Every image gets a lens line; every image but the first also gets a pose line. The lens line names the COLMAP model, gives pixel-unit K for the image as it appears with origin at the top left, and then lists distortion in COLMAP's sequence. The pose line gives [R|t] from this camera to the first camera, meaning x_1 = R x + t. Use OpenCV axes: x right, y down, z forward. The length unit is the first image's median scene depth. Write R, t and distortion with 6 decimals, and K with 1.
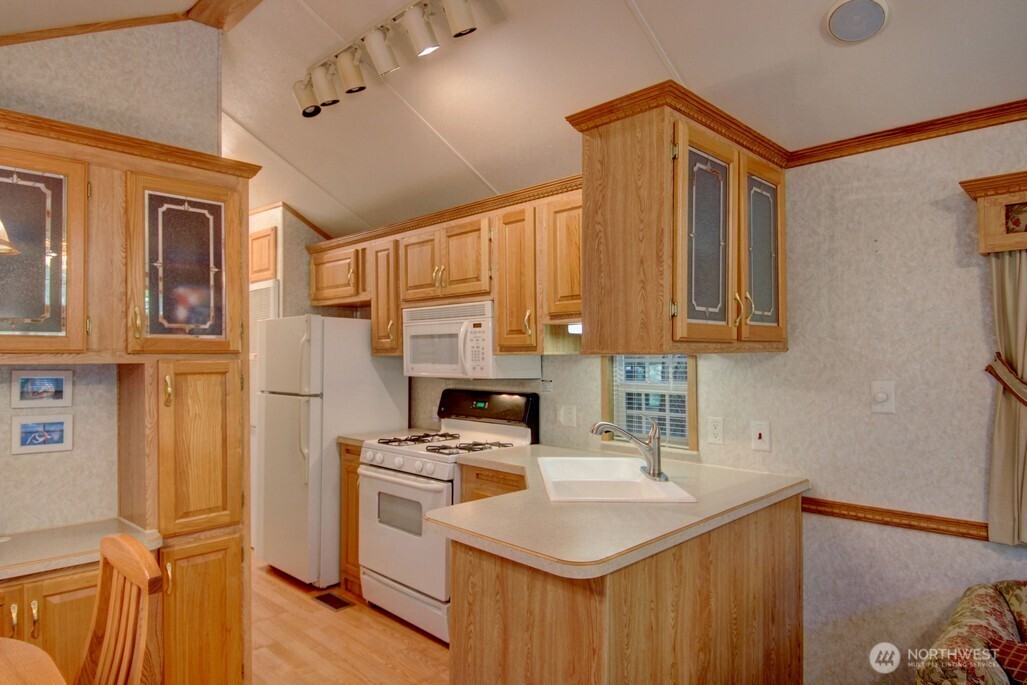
lens RADIAL K [[616.9, 0, 510.6], [0, 616.9, 354.2], [0, 0, 1]] dist [0.039678, -0.050740]
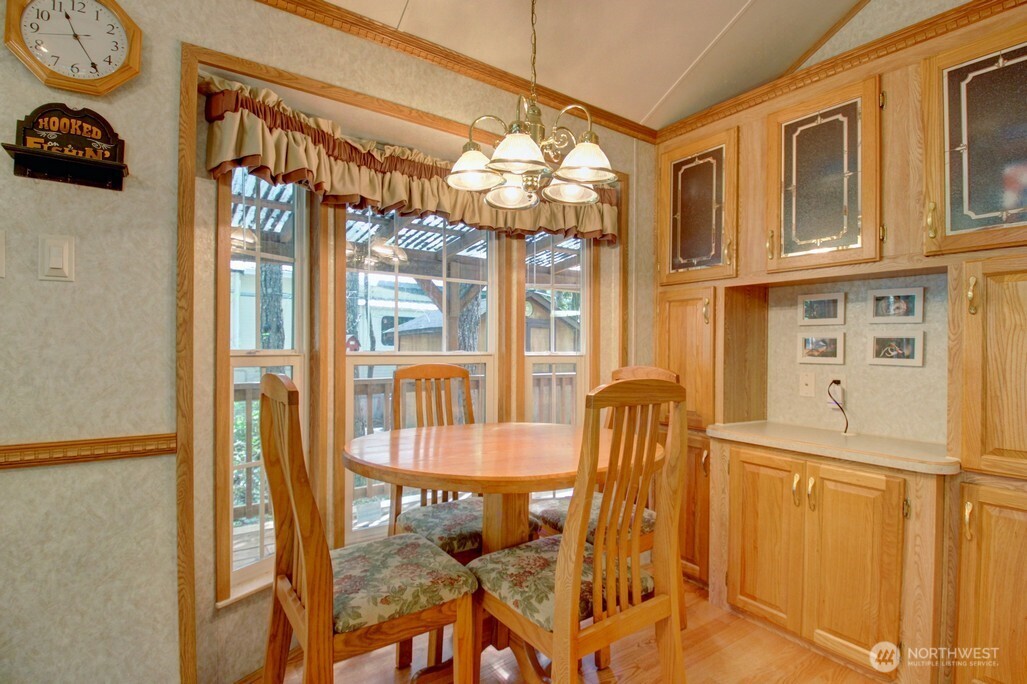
lens RADIAL K [[492.4, 0, 510.8], [0, 492.4, 351.4], [0, 0, 1]] dist [-0.001622, -0.018553]
pose [[-0.187743, 0.010578, -0.982161, 0.197249], [-0.002182, 0.999935, 0.011186, 0.127005], [0.982216, 0.004243, -0.187708, 0.513684]]
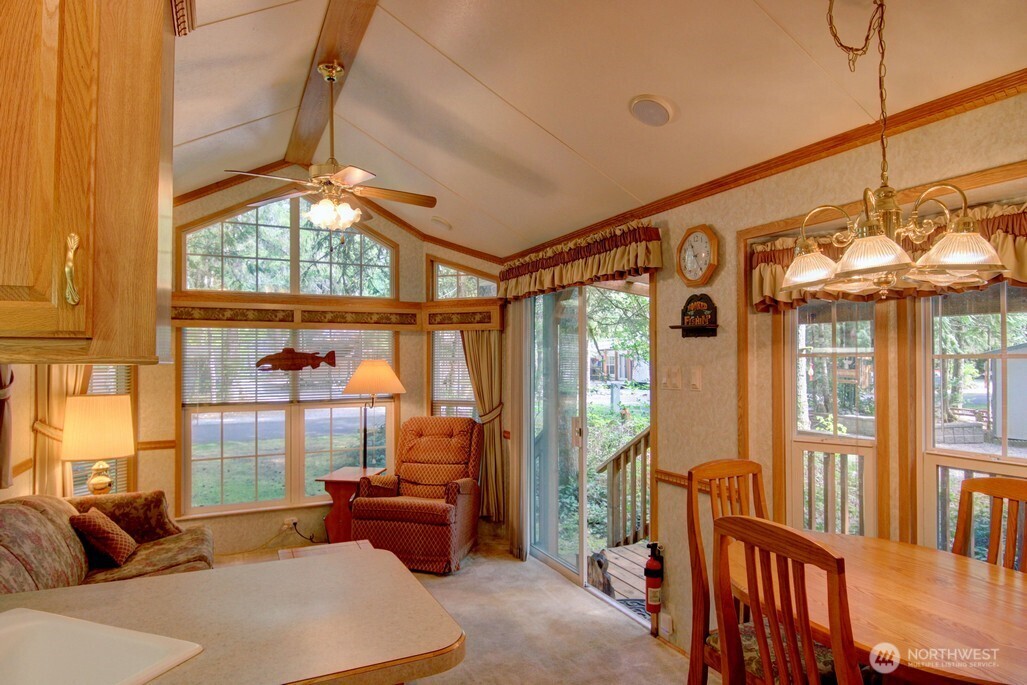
lens RADIAL K [[612.1, 0, 505.7], [0, 612.1, 348.9], [0, 0, 1]] dist [0.039990, -0.052829]
pose [[-0.934222, 0.013877, 0.356422, -0.305785], [0.005656, 0.999694, -0.024098, 0.001938], [-0.356647, -0.020496, -0.934014, 1.208833]]
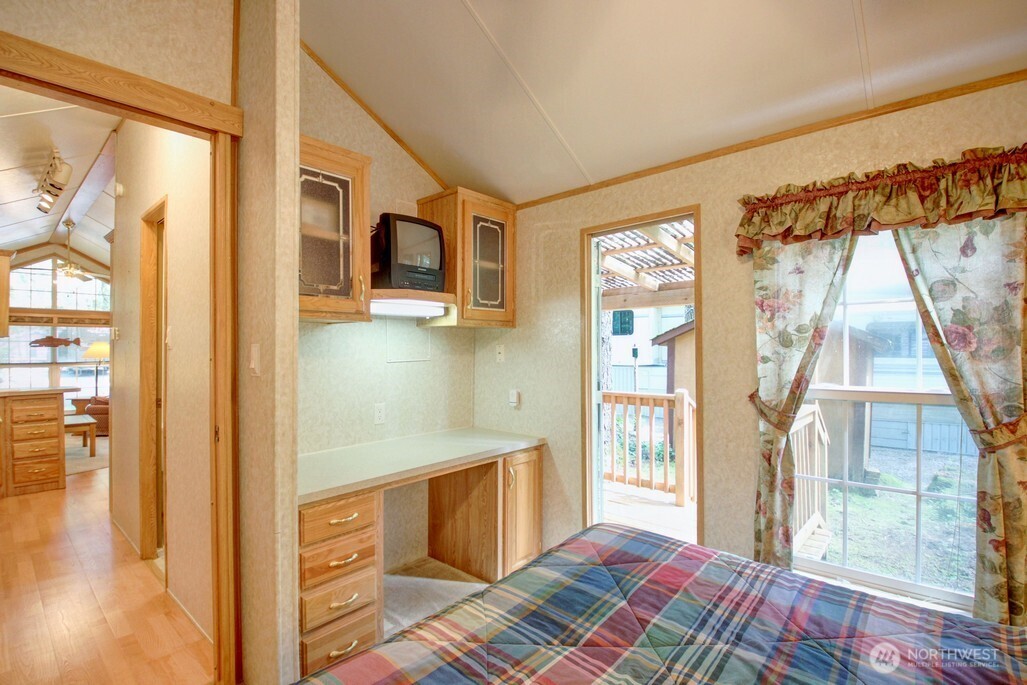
lens RADIAL K [[478.2, 0, 513.5], [0, 478.2, 351.2], [0, 0, 1]] dist [0.009717, -0.021616]
pose [[-0.998656, 0.004665, -0.051621, -1.765910], [0.005077, 0.999956, -0.007852, 0.084438], [0.051582, -0.008104, -0.998636, 2.799961]]
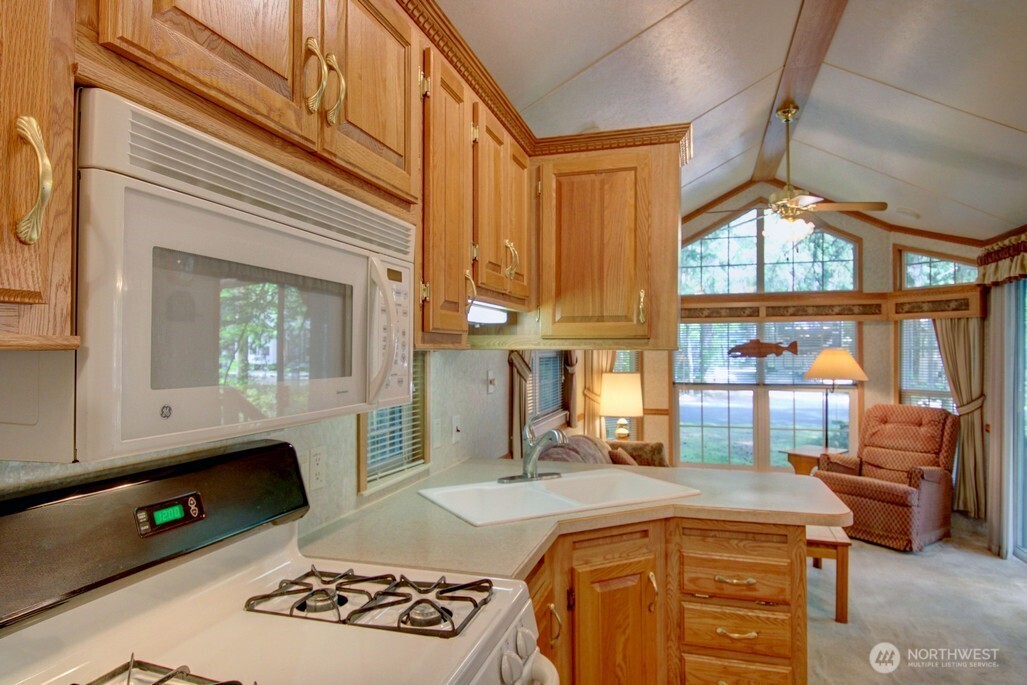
lens RADIAL K [[612.1, 0, 505.7], [0, 612.1, 348.9], [0, 0, 1]] dist [0.039990, -0.052829]
pose [[-0.455284, 0.007114, 0.890318, -0.602059], [-0.000677, 0.999965, -0.008336, 0.006267], [-0.890346, -0.004398, -0.455264, 1.521974]]
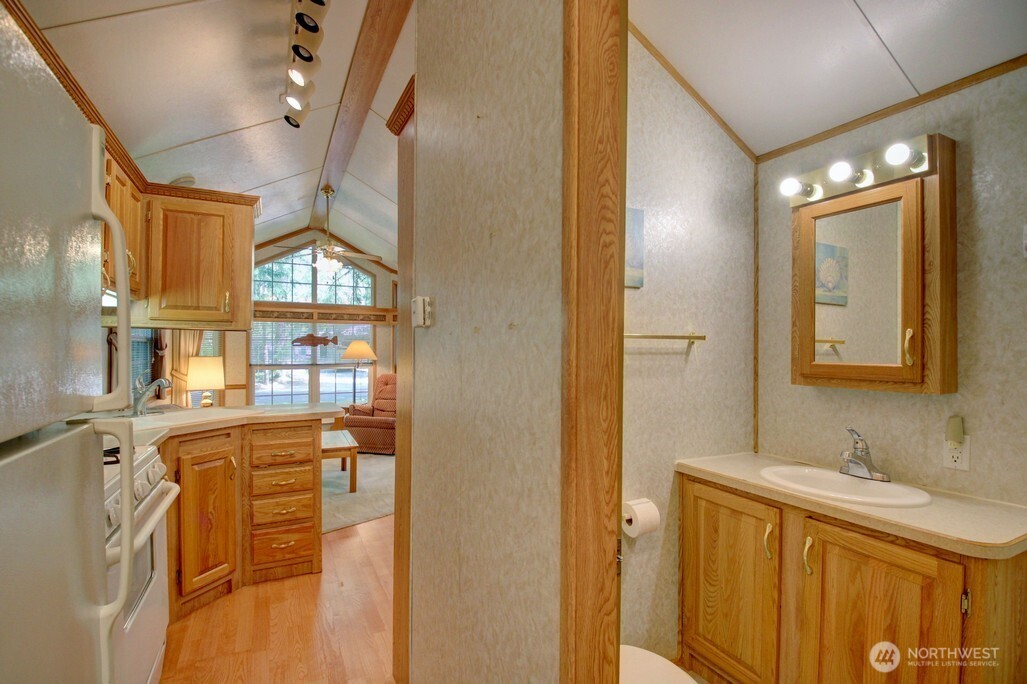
lens RADIAL K [[478.2, 0, 513.5], [0, 478.2, 350.7], [0, 0, 1]] dist [0.009717, -0.021616]
pose [[-0.945381, -0.000344, 0.325968, -0.922173], [-0.003238, 0.999960, -0.008335, 0.062081], [-0.325952, -0.008935, -0.945344, 1.801153]]
